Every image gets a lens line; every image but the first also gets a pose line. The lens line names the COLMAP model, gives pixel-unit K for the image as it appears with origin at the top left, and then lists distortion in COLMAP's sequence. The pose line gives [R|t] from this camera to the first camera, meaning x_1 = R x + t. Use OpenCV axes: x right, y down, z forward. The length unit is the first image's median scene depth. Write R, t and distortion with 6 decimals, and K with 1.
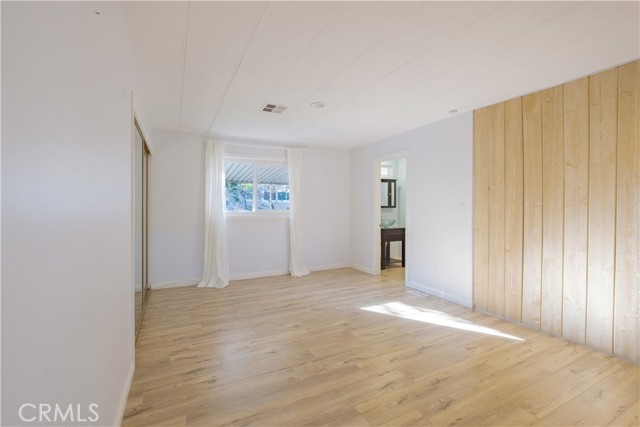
lens RADIAL K [[281.1, 0, 315.3], [0, 281.1, 209.2], [0, 0, 1]] dist [-0.003583, -0.000271]
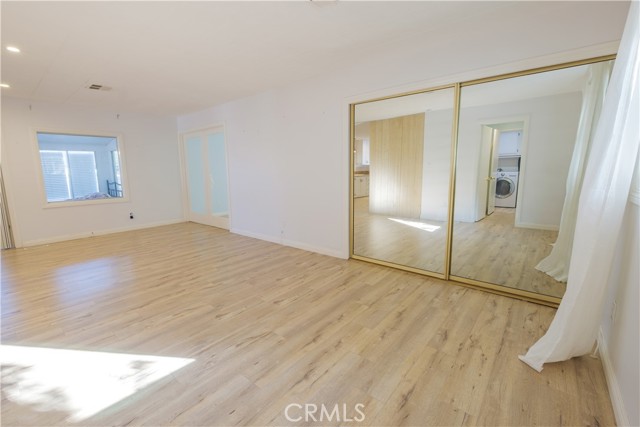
lens RADIAL K [[281.1, 0, 315.3], [0, 281.1, 209.2], [0, 0, 1]] dist [-0.003583, -0.000271]
pose [[-0.920688, 0.064665, -0.384906, 0.126792], [0.008164, 0.989155, 0.146652, -0.004398], [0.390214, 0.131878, -0.911230, 1.589194]]
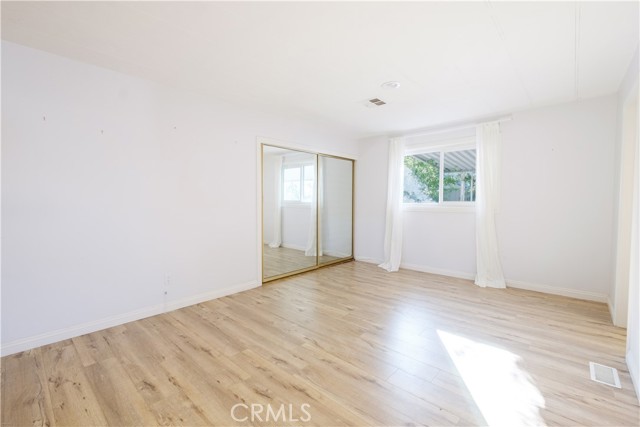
lens RADIAL K [[281.1, 0, 315.3], [0, 281.1, 209.2], [0, 0, 1]] dist [-0.003583, -0.000271]
pose [[0.351274, 0.032510, -0.935708, 0.767738], [-0.005808, 0.999453, 0.032545, -0.000185], [0.936255, -0.005998, 0.351271, 0.435517]]
